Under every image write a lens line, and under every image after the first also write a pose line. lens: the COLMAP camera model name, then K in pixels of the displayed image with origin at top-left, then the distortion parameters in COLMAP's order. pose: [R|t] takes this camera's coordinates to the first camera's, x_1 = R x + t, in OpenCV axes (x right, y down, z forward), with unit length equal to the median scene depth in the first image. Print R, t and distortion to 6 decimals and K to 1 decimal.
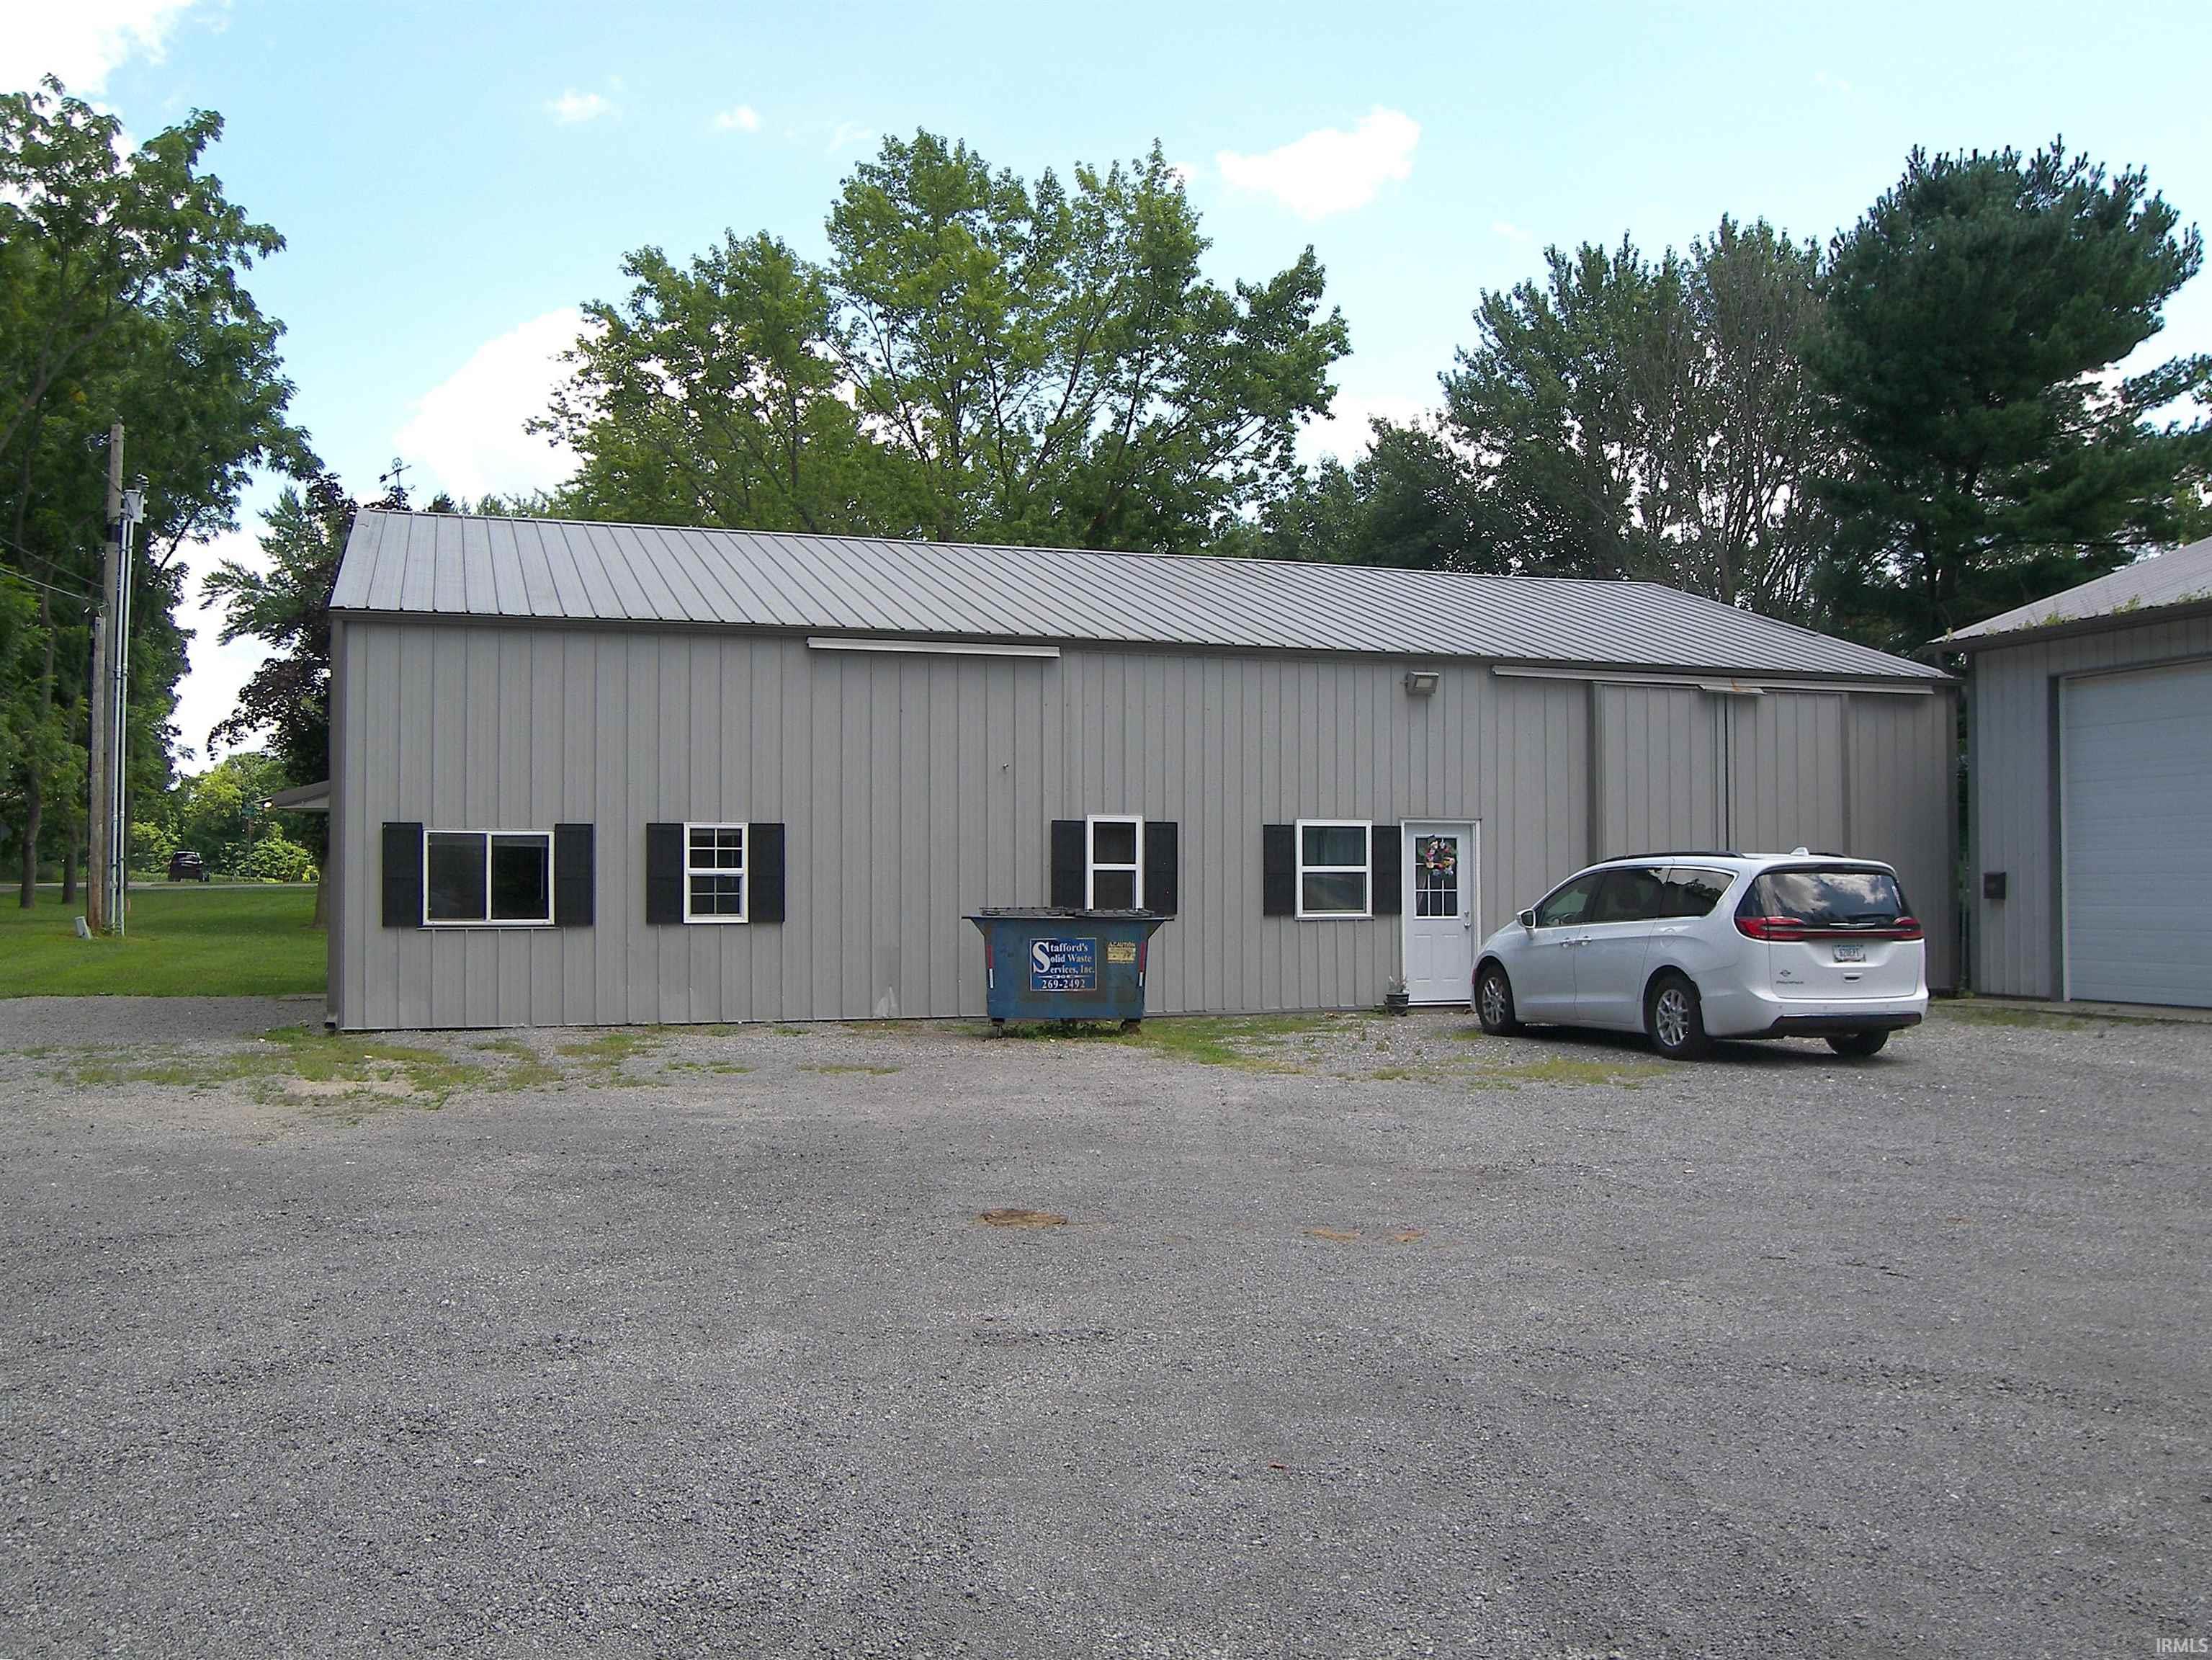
lens RADIAL K [[1891.4, 0, 1111.6], [0, 1891.4, 838.3], [0, 0, 1]] dist [-0.086547, 0.093723]
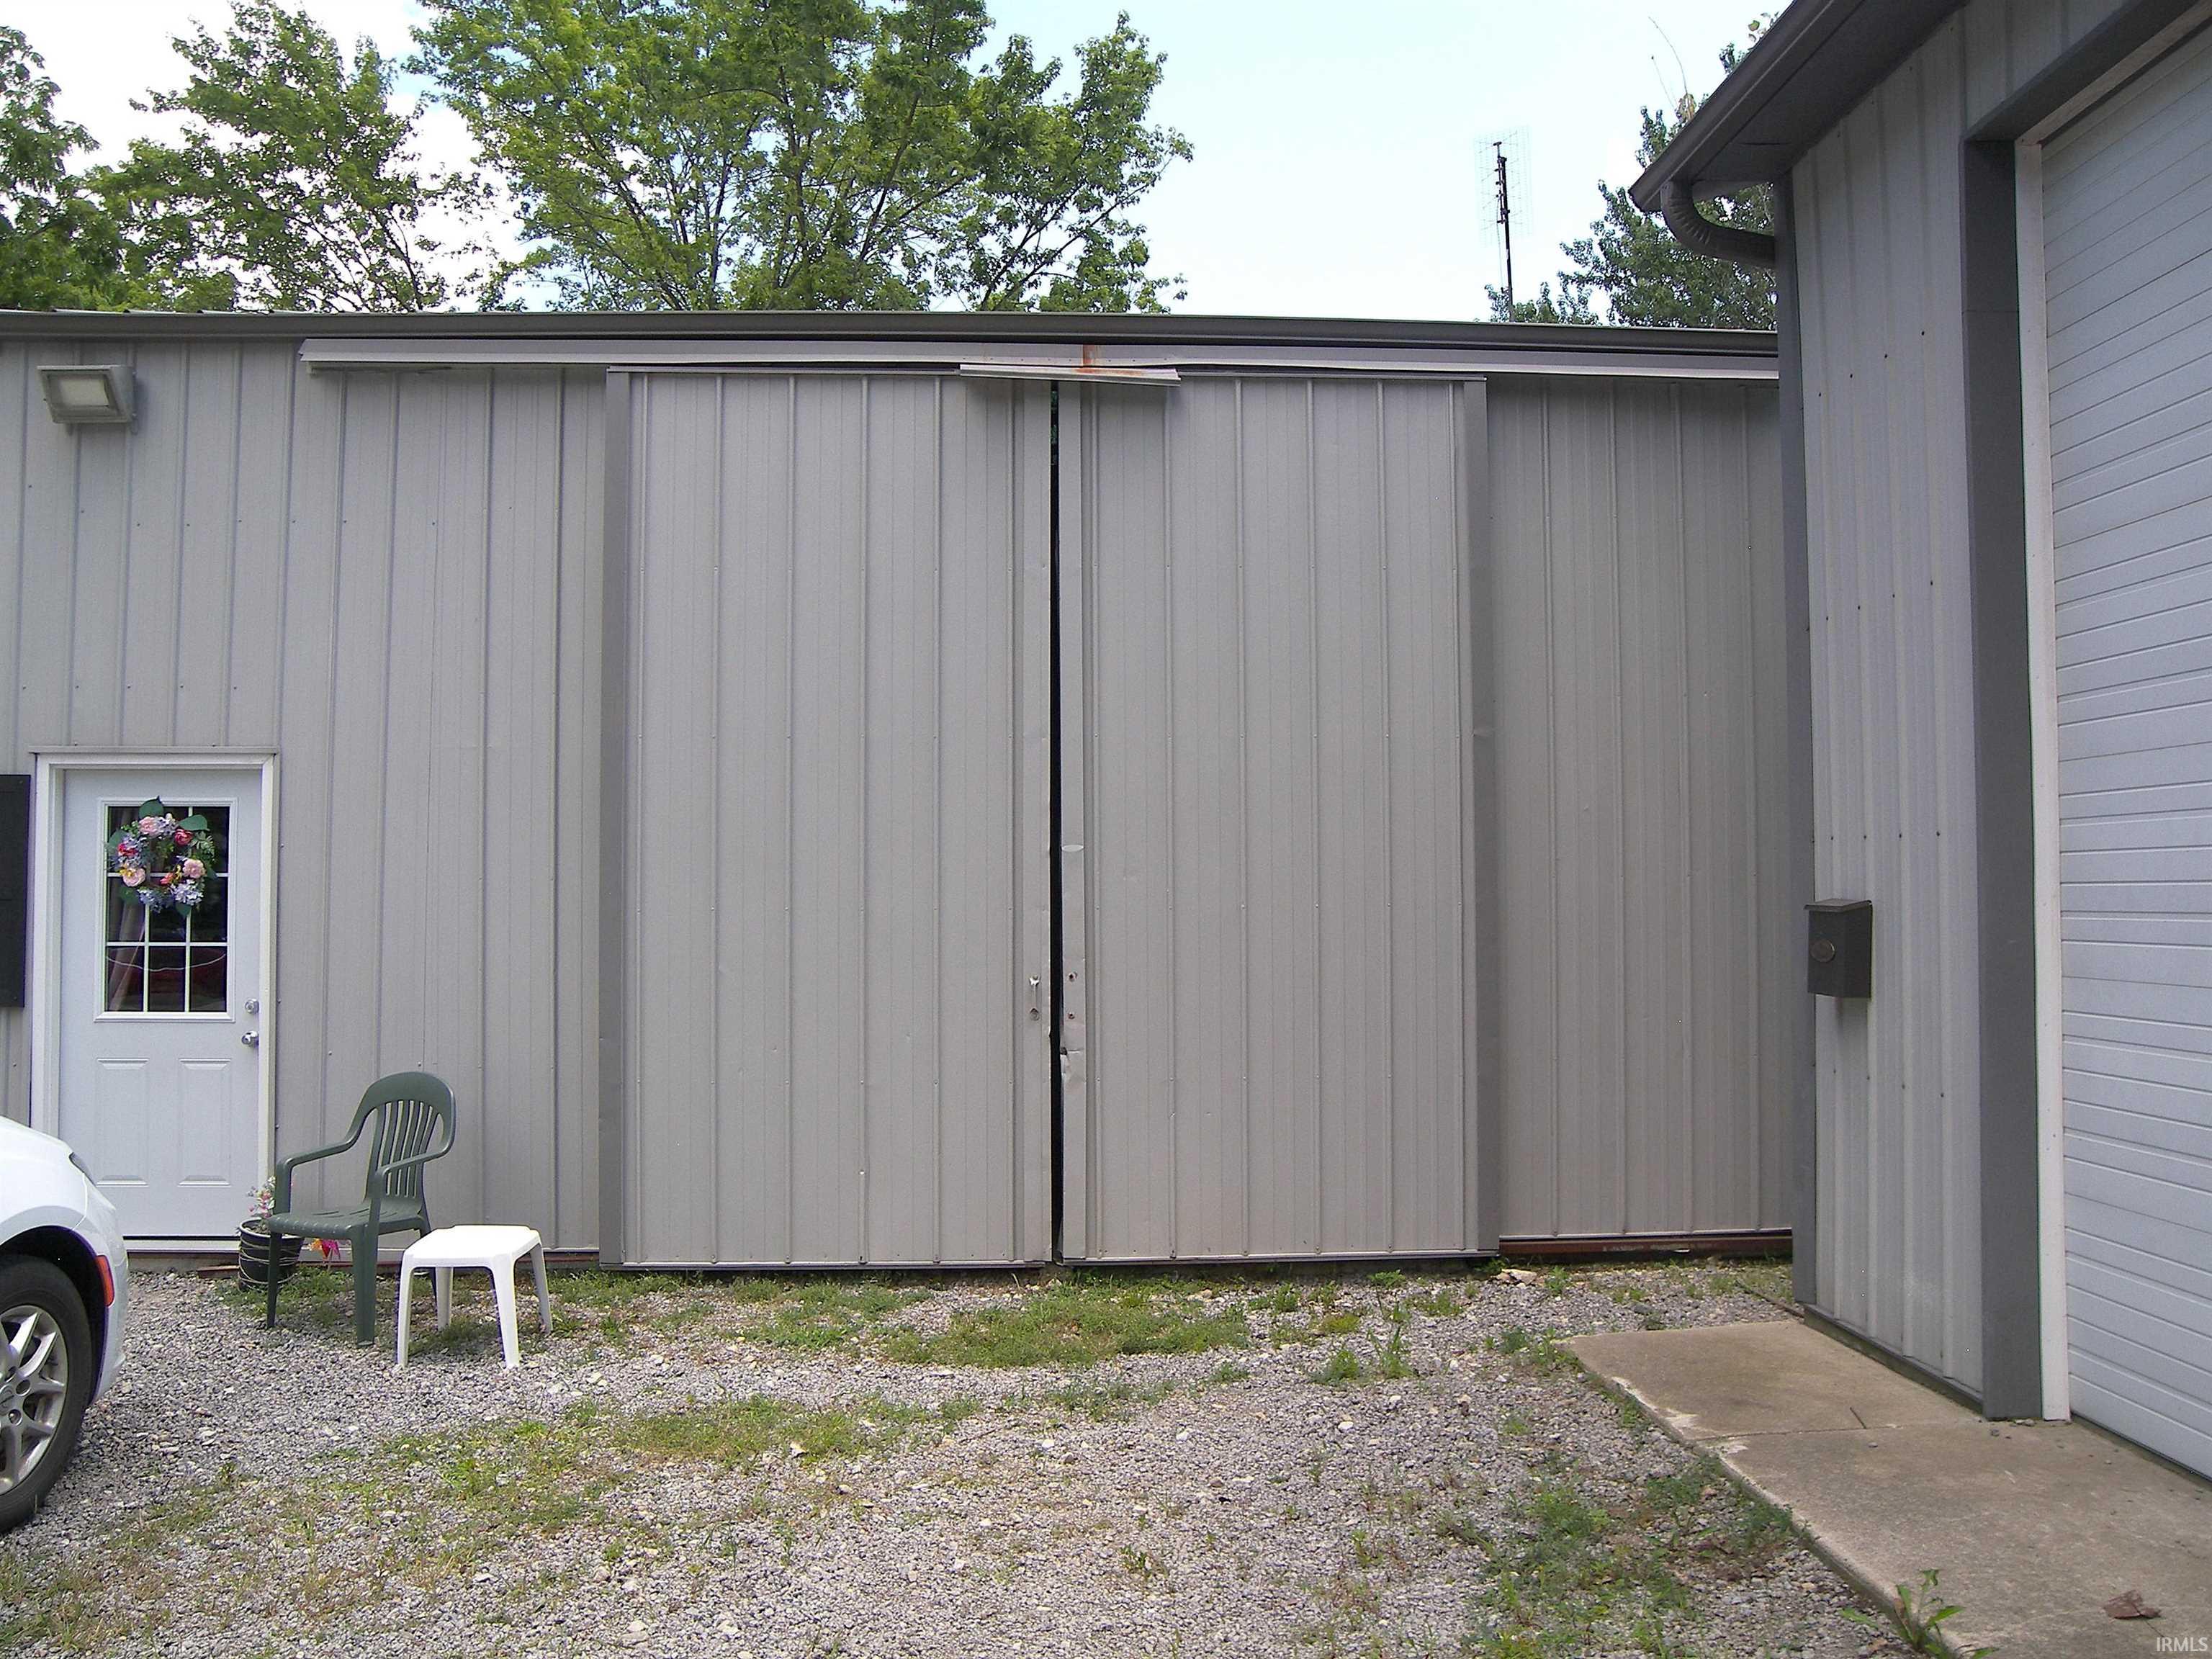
lens RADIAL K [[1680.3, 0, 1102.5], [0, 1680.3, 832.6], [0, 0, 1]] dist [-0.079814, -0.001876]
pose [[0.957391, -0.009729, -0.288632, 0.463580], [0.006862, 0.999917, -0.010942, 0.010629], [0.288714, 0.008495, 0.957378, 0.771091]]
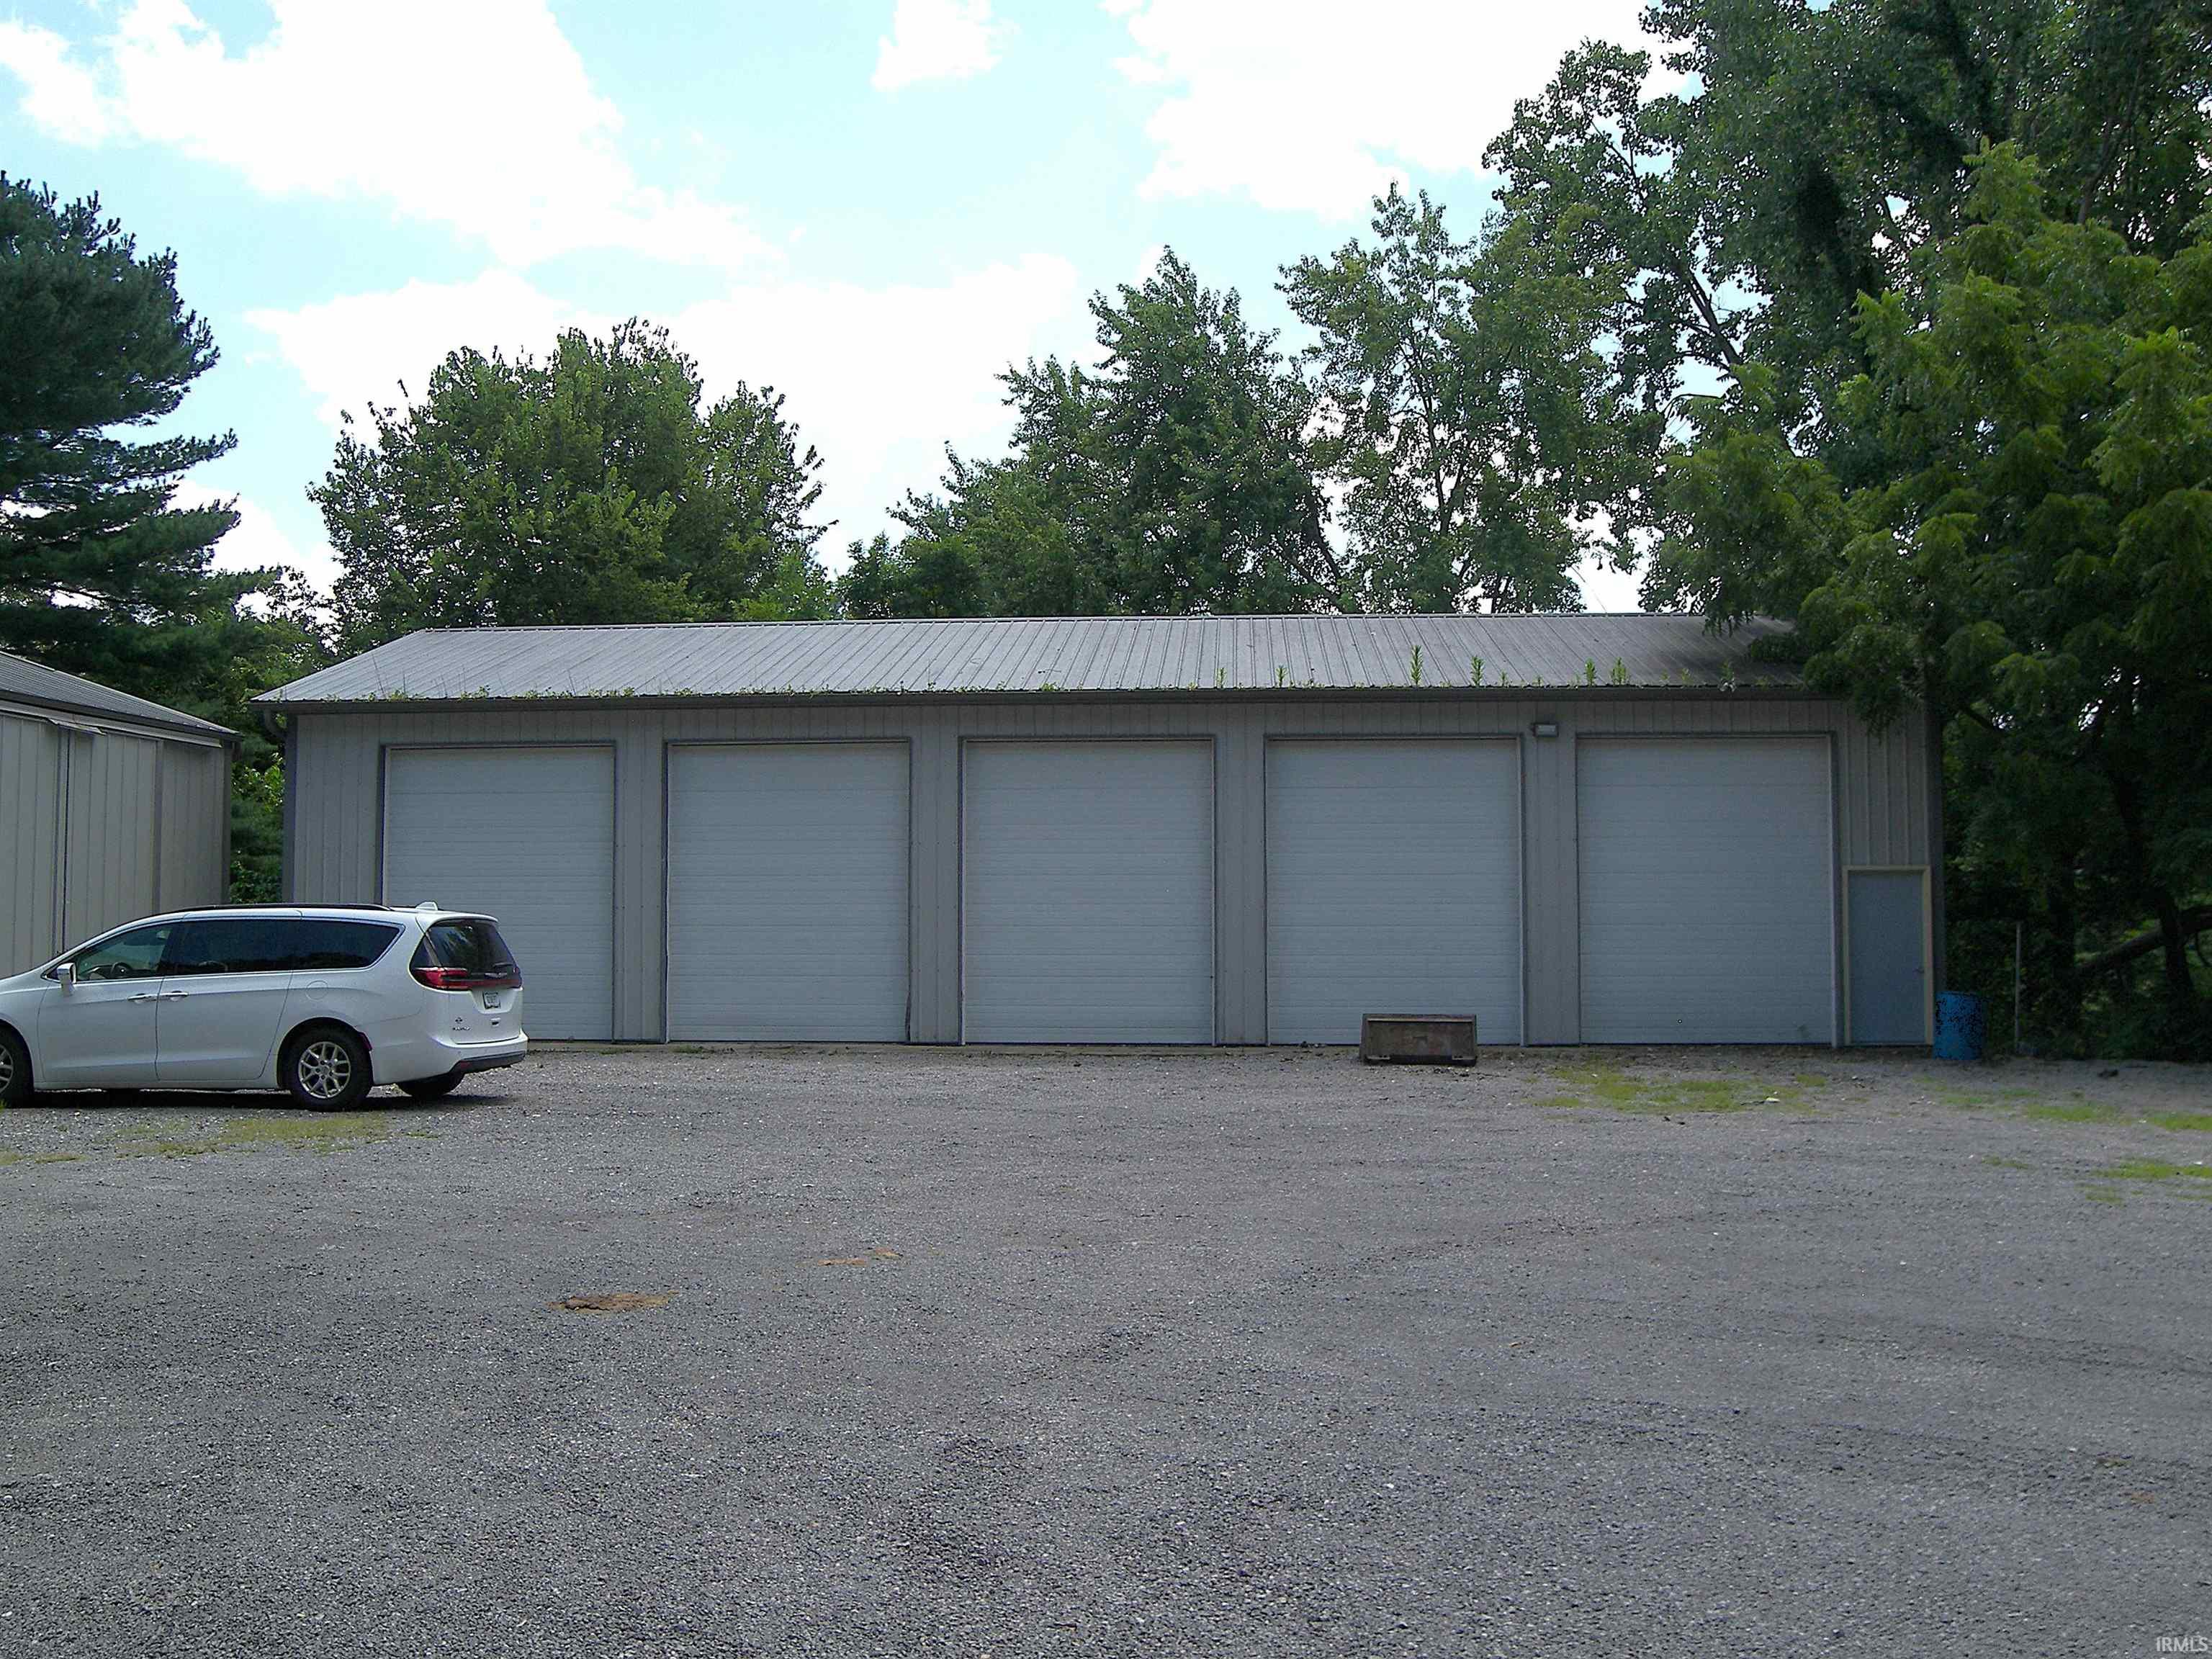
lens RADIAL K [[1894.4, 0, 1096.7], [0, 1894.4, 847.0], [0, 0, 1]] dist [-0.109617, 0.133986]
pose [[0.409845, 0.042531, 0.911163, -0.329750], [-0.023400, 0.999074, -0.036109, 0.002769], [-0.911855, -0.006523, 0.410461, 0.167796]]
